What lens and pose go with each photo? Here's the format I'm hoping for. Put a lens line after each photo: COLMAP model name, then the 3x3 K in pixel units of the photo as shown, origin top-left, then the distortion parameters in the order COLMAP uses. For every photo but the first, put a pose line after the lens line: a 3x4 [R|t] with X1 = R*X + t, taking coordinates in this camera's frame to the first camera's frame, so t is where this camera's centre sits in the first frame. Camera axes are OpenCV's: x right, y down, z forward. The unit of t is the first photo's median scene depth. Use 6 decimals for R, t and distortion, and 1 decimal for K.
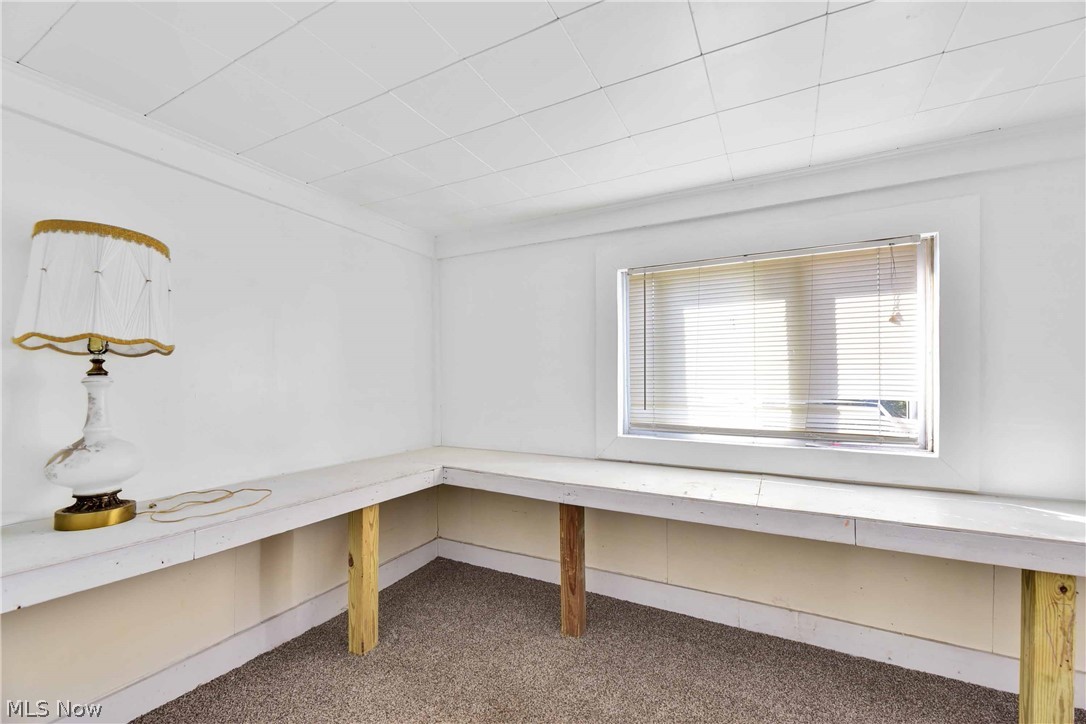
lens RADIAL K [[443.3, 0, 548.2], [0, 443.3, 367.3], [0, 0, 1]] dist [-0.003428, -0.001212]
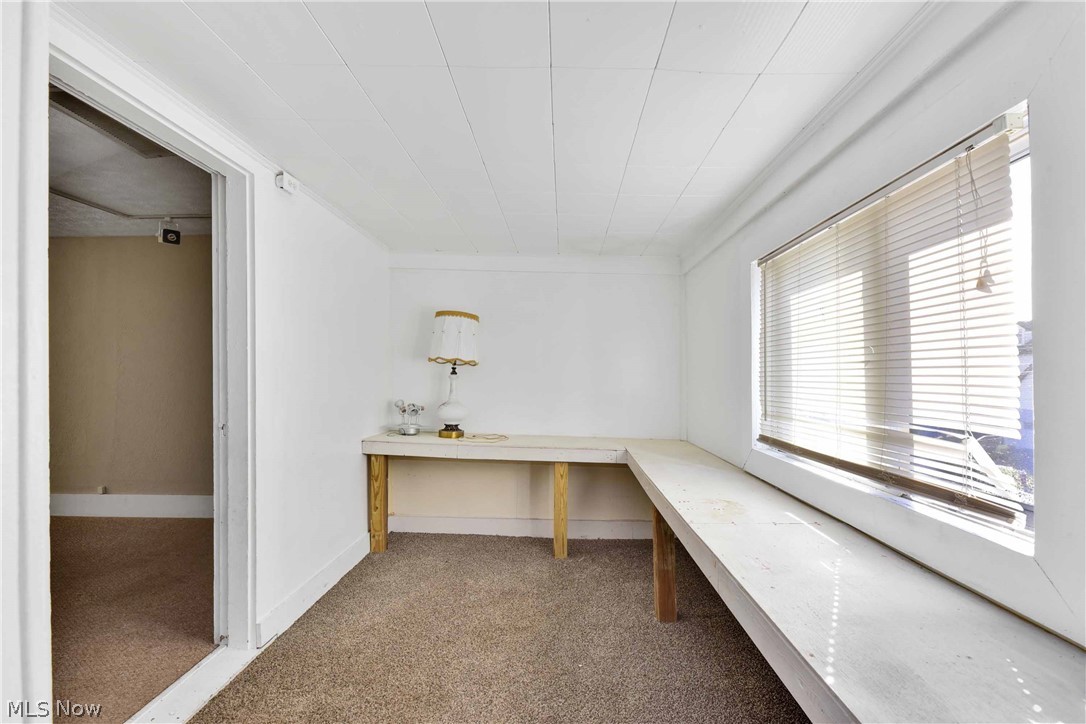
lens RADIAL K [[463.5, 0, 535.4], [0, 463.5, 369.5], [0, 0, 1]] dist [0.001662, 0.000314]
pose [[0.422781, -0.001760, -0.906230, 1.049340], [-0.002226, 0.999993, -0.002980, -0.000722], [0.906229, 0.003277, 0.422774, 0.261958]]
